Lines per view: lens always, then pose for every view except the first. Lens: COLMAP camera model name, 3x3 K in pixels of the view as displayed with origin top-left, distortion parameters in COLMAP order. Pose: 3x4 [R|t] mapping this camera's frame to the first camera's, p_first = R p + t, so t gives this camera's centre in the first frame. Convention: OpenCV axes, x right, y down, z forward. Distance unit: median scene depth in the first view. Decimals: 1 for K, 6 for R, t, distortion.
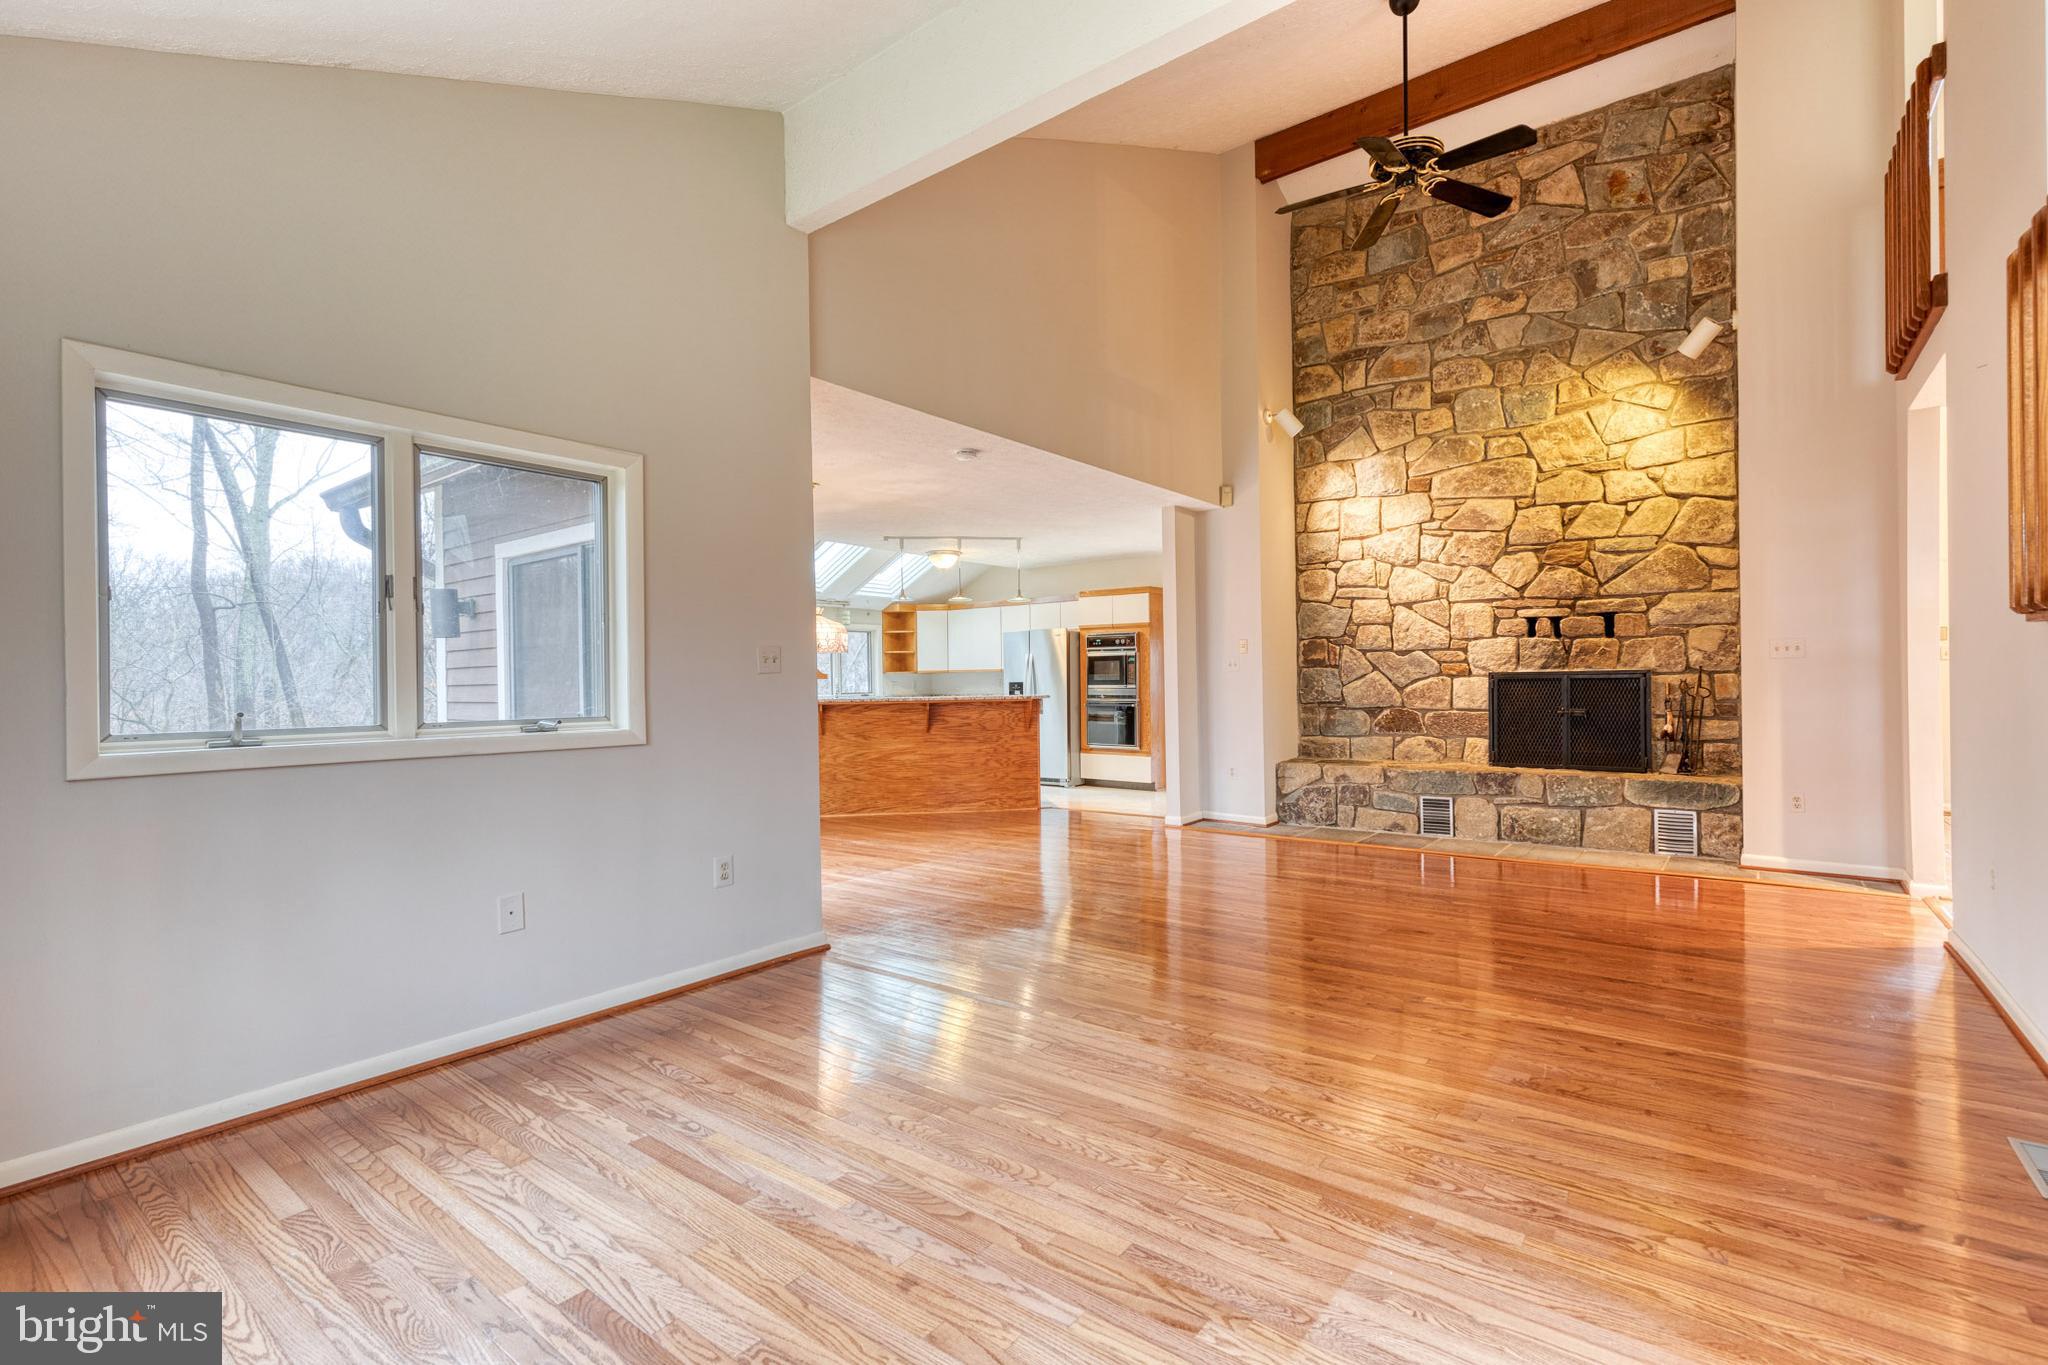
lens RADIAL K [[916.7, 0, 1006.3], [0, 916.7, 687.4], [0, 0, 1]] dist [0.009857, -0.001970]
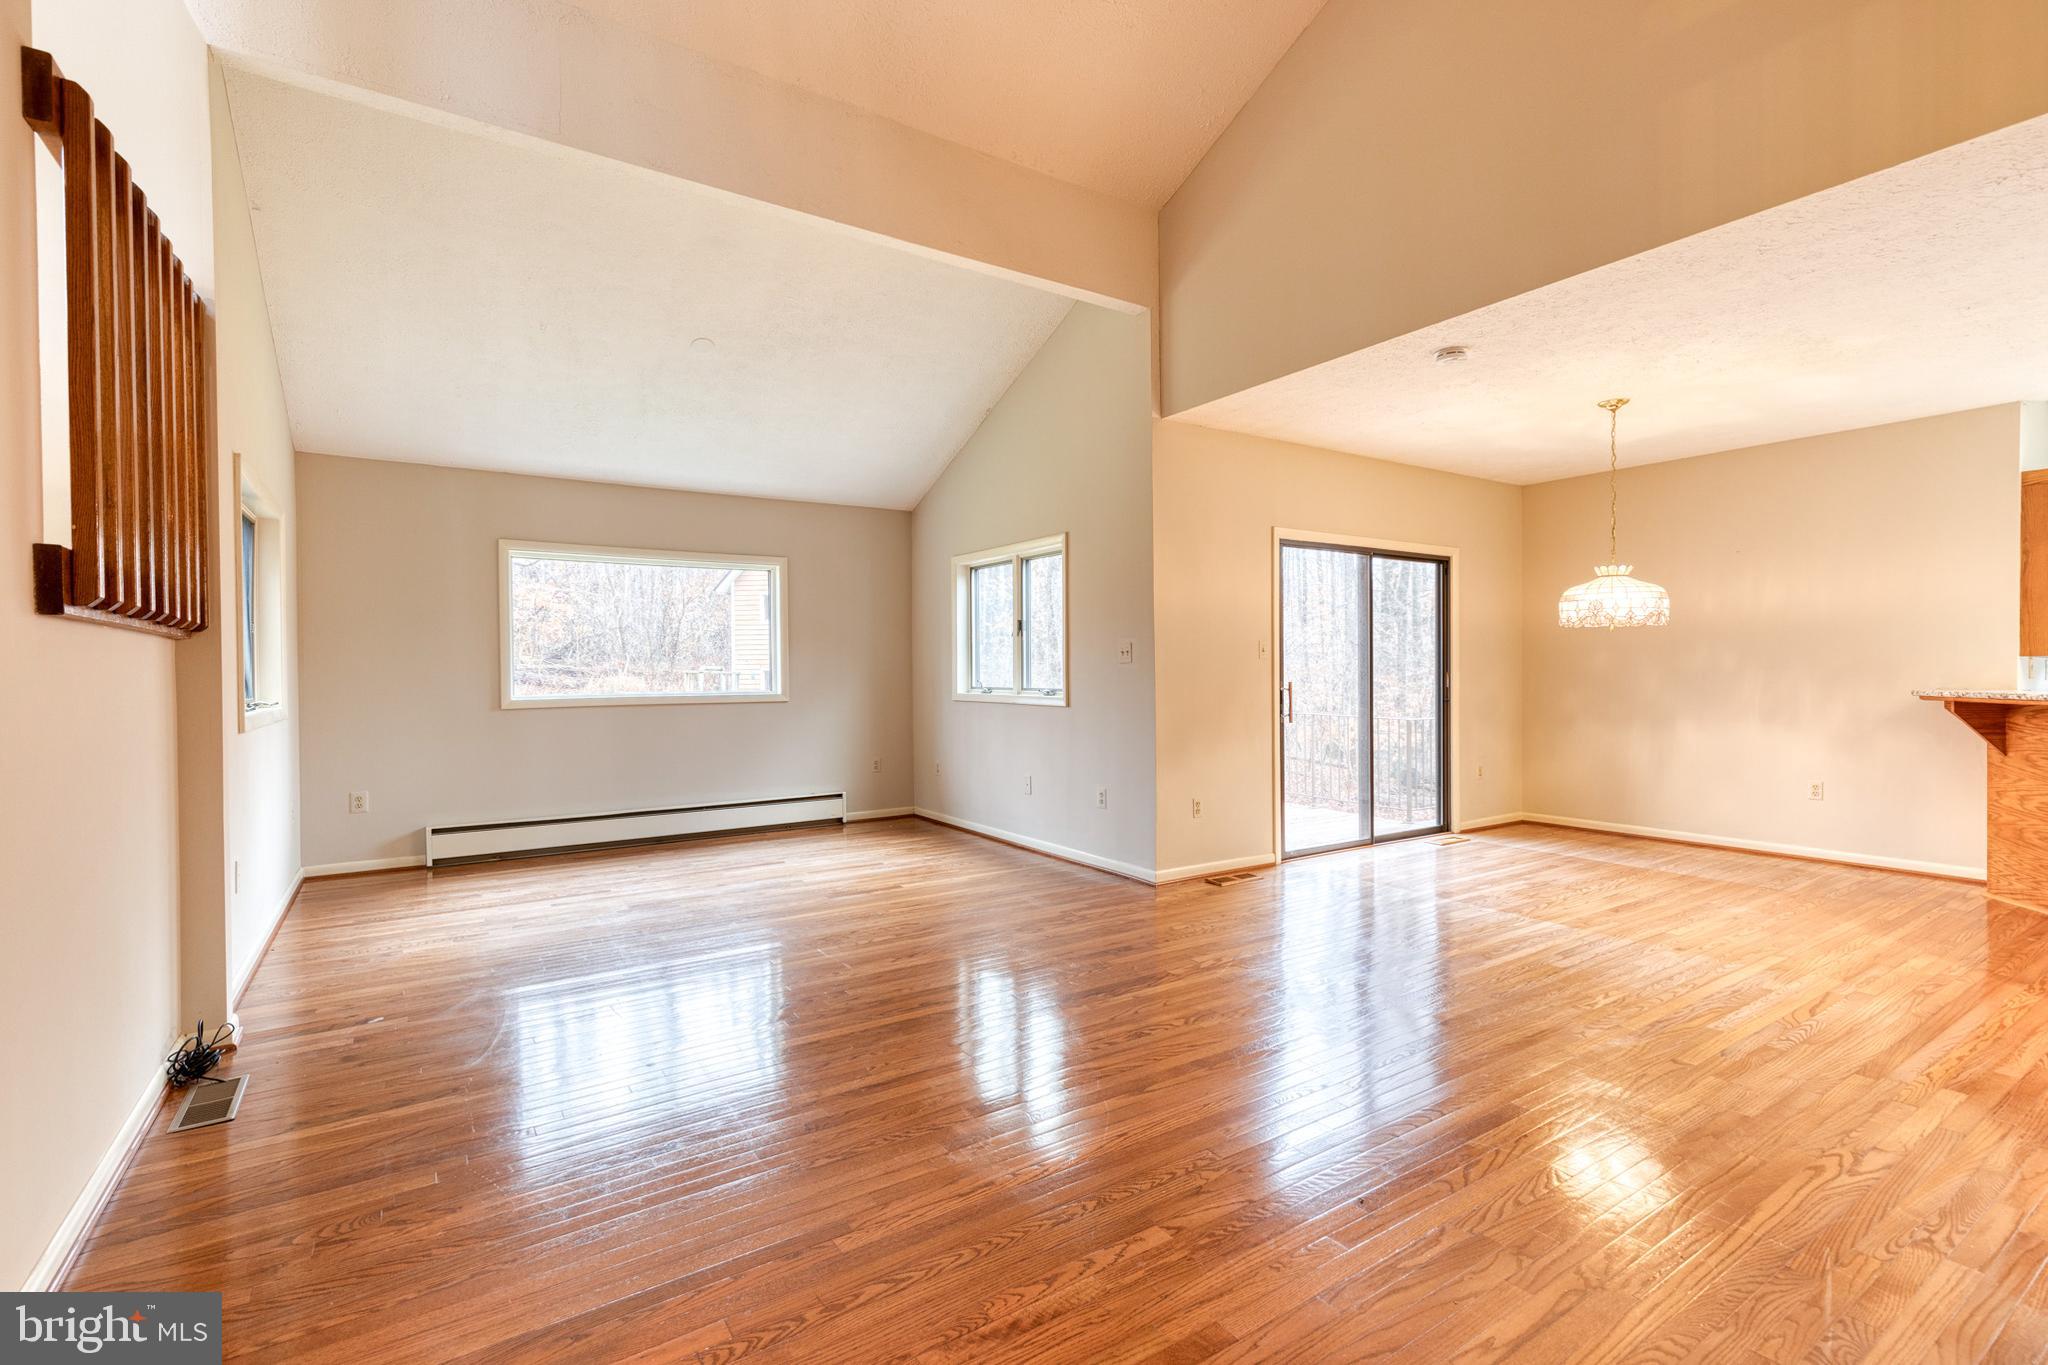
lens RADIAL K [[916.7, 0, 1071.4], [0, 916.7, 682.6], [0, 0, 1]] dist [0.009857, -0.001970]
pose [[-0.279586, 0.032028, -0.959586, 0.453938], [0.003828, 0.999473, 0.032244, -0.012040], [0.960113, 0.005342, -0.279561, 0.552020]]
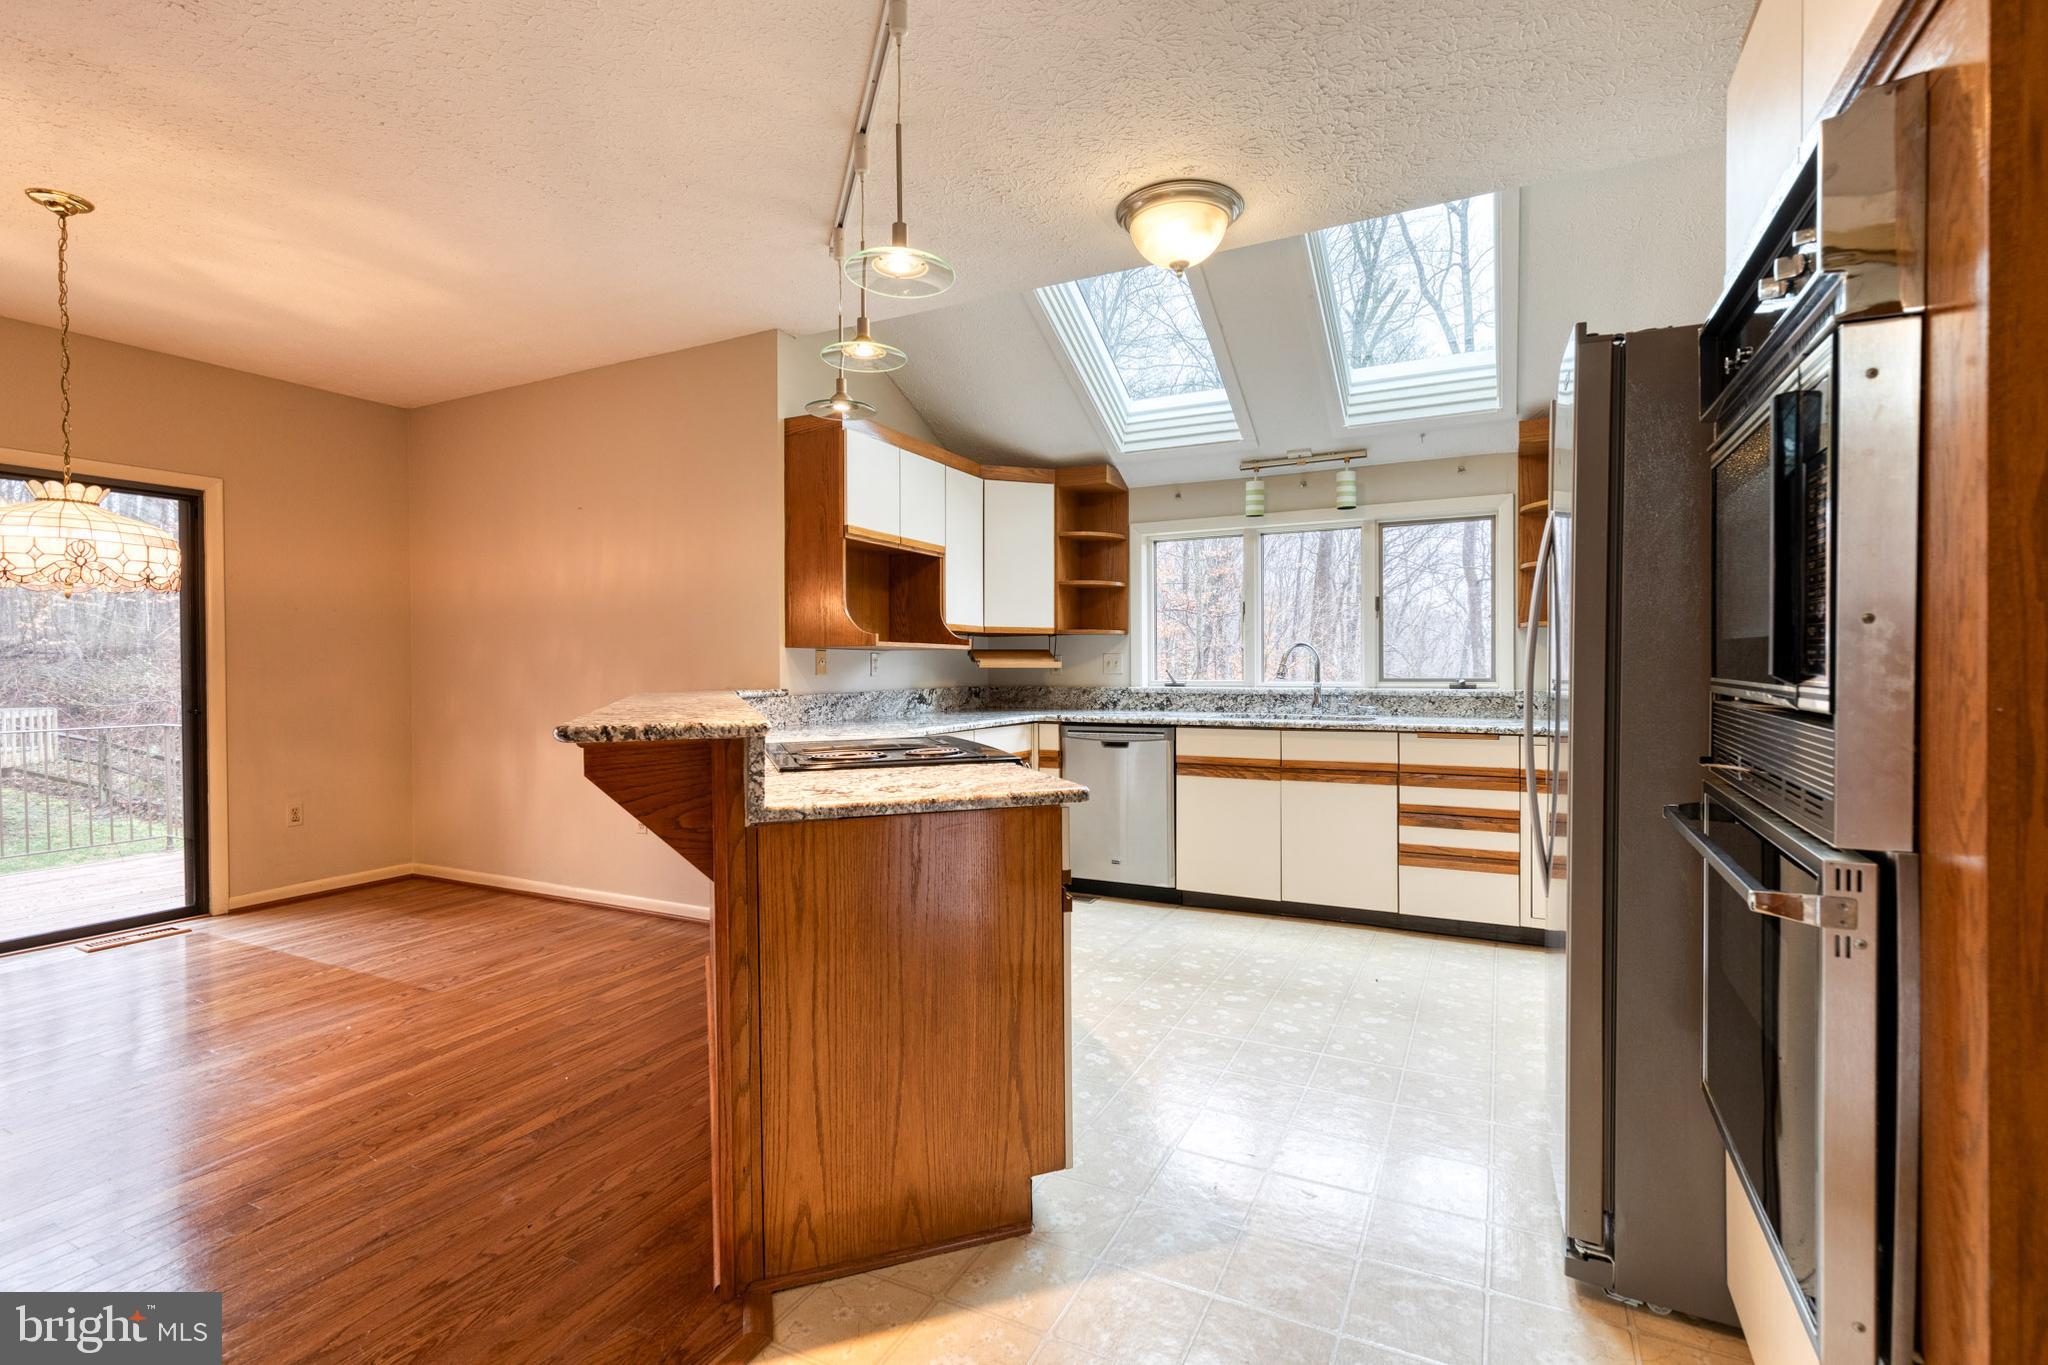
lens RADIAL K [[916.7, 0, 1034.8], [0, 916.7, 672.7], [0, 0, 1]] dist [0.009857, -0.001970]
pose [[0.220406, 0.027610, -0.975017, 0.226253], [-0.005080, 0.999618, 0.027159, -0.008490], [0.975395, -0.001033, 0.220462, 0.953030]]
